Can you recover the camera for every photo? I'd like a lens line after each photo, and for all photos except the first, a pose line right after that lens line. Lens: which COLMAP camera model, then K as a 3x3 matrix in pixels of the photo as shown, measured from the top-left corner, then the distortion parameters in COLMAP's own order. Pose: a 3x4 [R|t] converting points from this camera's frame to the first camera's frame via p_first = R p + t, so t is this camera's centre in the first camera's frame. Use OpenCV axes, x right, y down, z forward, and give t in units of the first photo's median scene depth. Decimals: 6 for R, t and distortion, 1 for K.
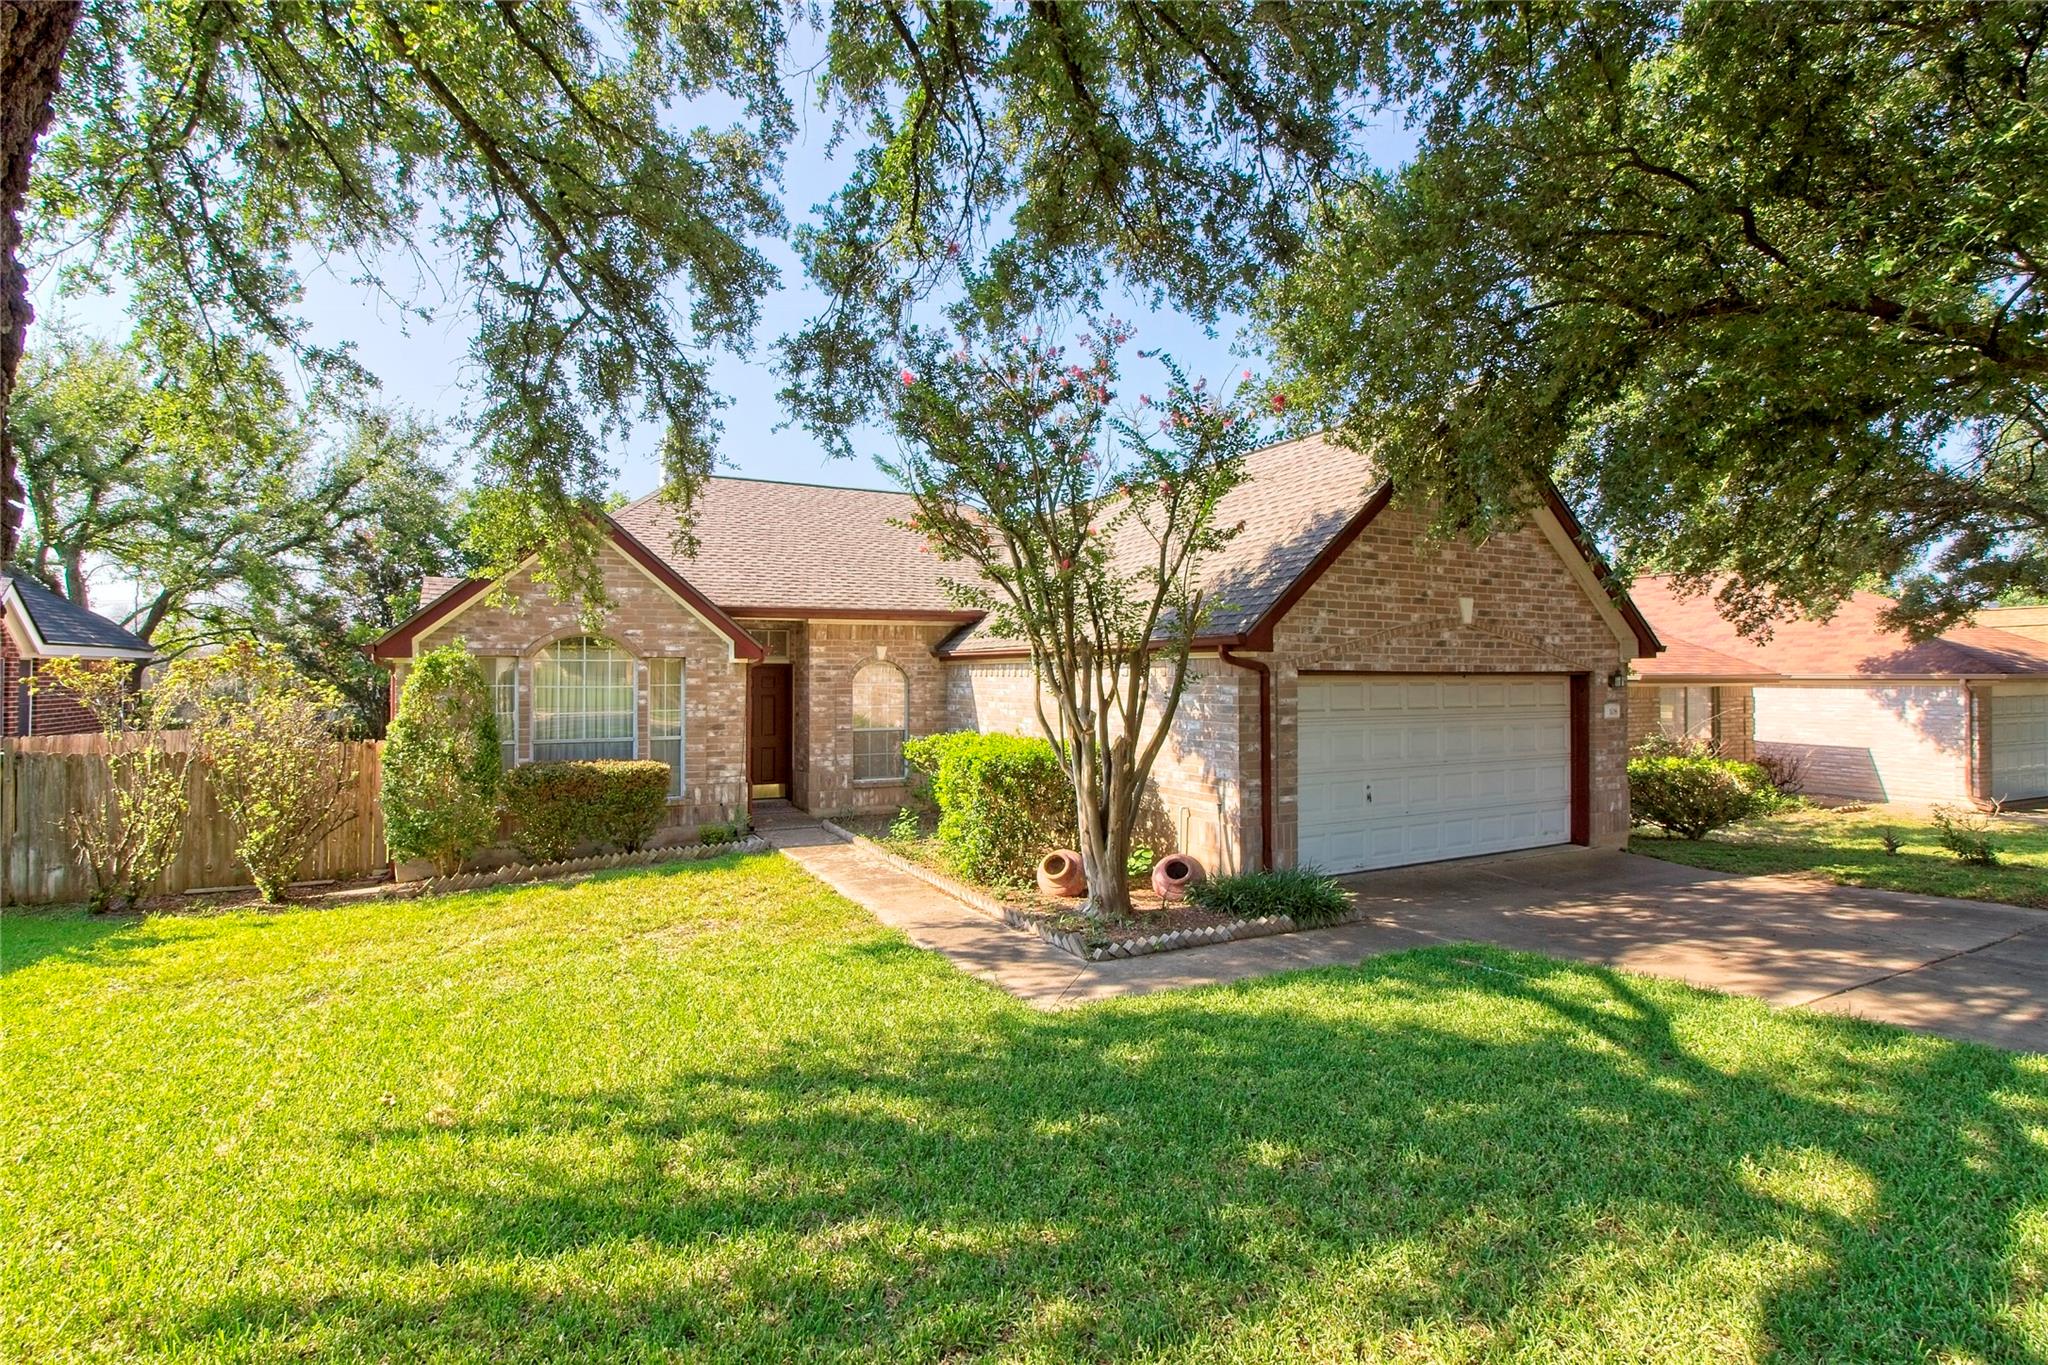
lens RADIAL K [[944.6, 0, 1023.7], [0, 944.6, 677.8], [0, 0, 1]] dist [-0.008887, 0.005974]
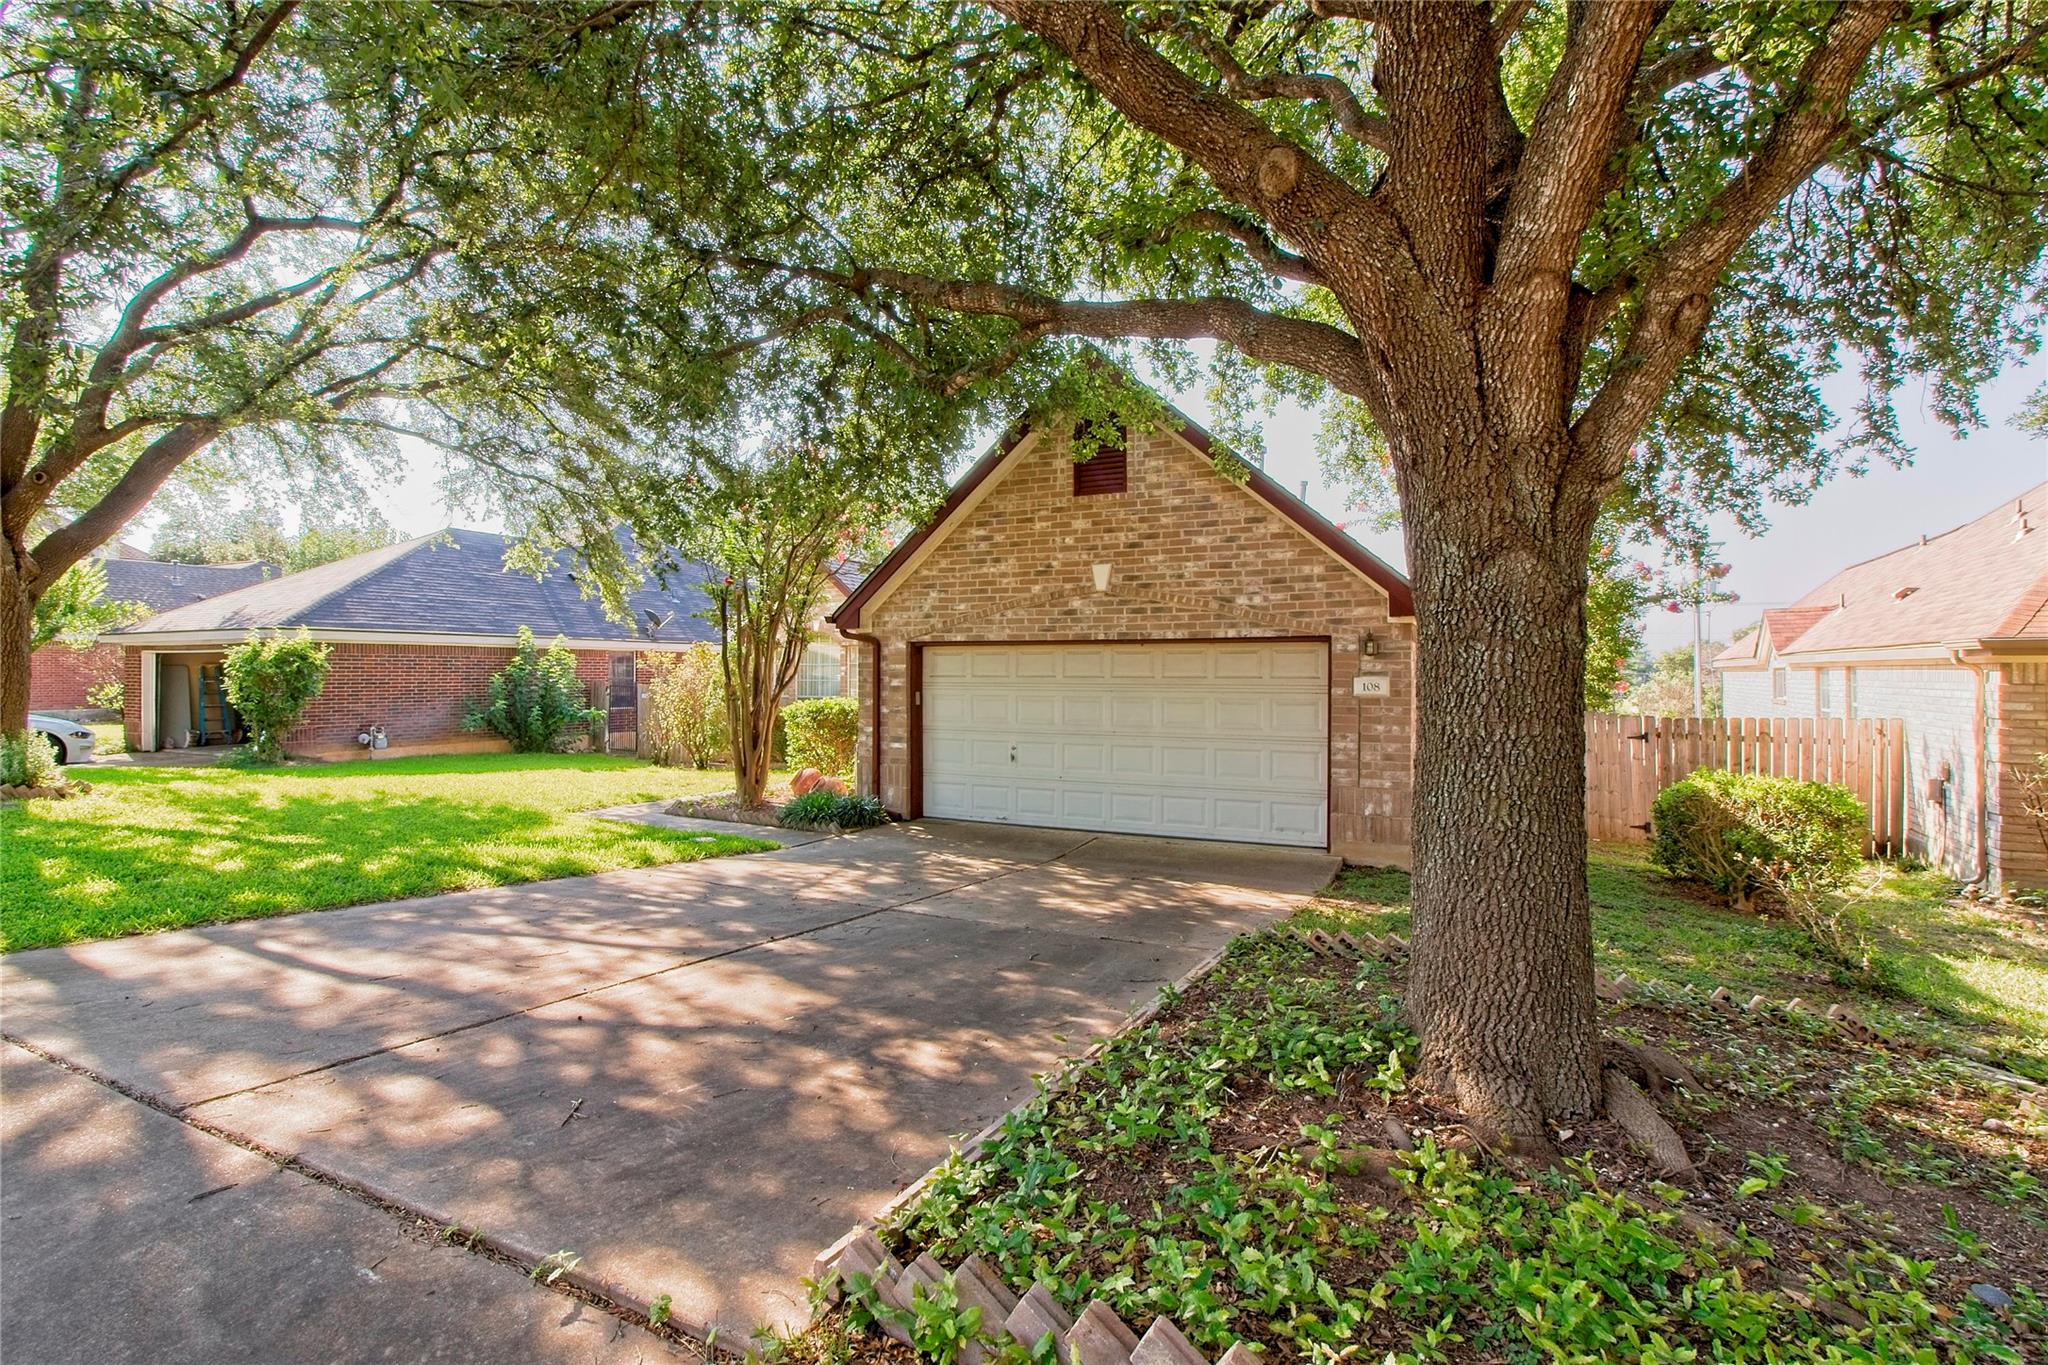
lens RADIAL K [[944.6, 0, 1023.5], [0, 944.6, 677.5], [0, 0, 1]] dist [-0.008887, 0.005974]
pose [[0.591561, 0.001272, -0.806259, 1.230684], [-0.007978, 0.999959, -0.004276, 0.038378], [0.806221, 0.008962, 0.591547, 0.356269]]
